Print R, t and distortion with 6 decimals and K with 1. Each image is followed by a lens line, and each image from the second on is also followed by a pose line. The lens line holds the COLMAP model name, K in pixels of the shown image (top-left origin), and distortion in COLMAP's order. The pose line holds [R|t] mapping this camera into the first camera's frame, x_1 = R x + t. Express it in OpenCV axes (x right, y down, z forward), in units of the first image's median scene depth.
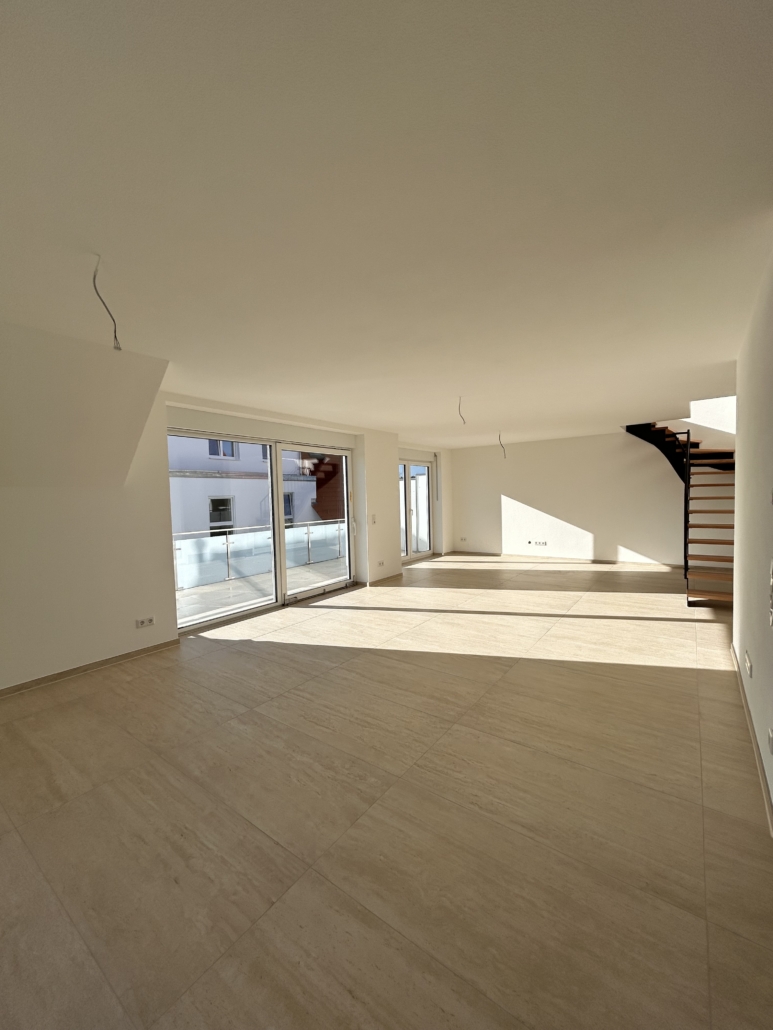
lens RADIAL K [[412.7, 0, 381.4], [0, 412.7, 516.2], [0, 0, 1]] dist [0.002786, 0.000283]
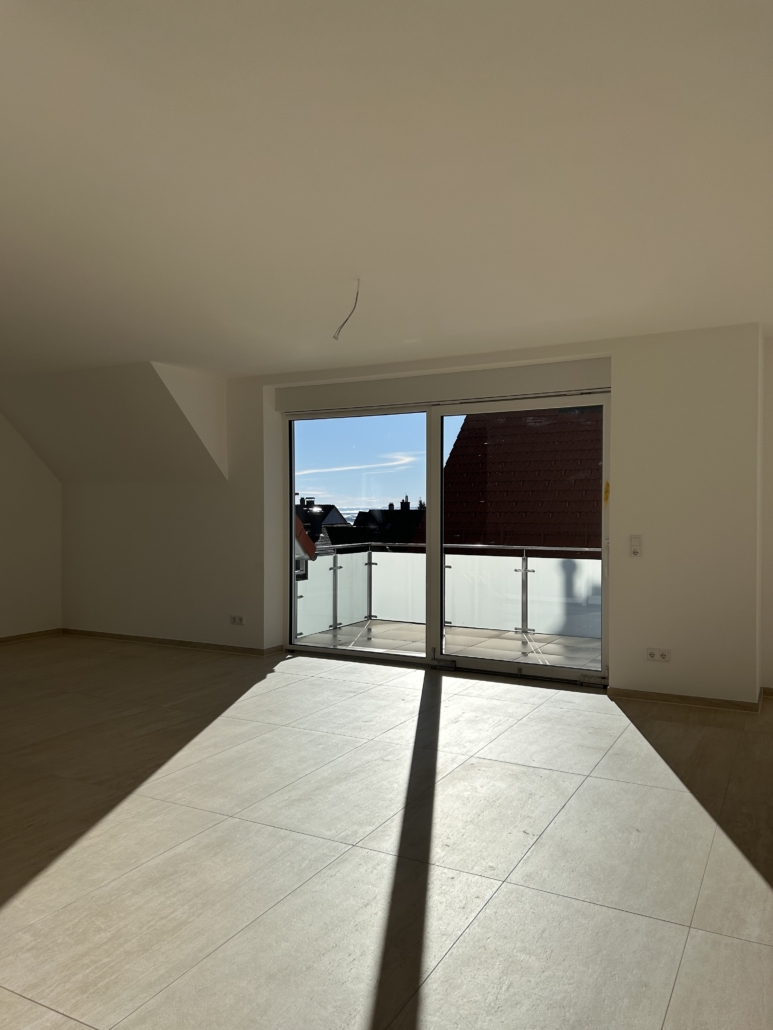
lens RADIAL K [[768.9, 0, 388.3], [0, 768.9, 517.7], [0, 0, 1]] dist [0.020252, -0.002328]
pose [[0.132706, 0.039136, -0.990383, 1.360735], [-0.039273, 0.998643, 0.034200, -0.068334], [0.990377, 0.034356, 0.134063, 1.169486]]
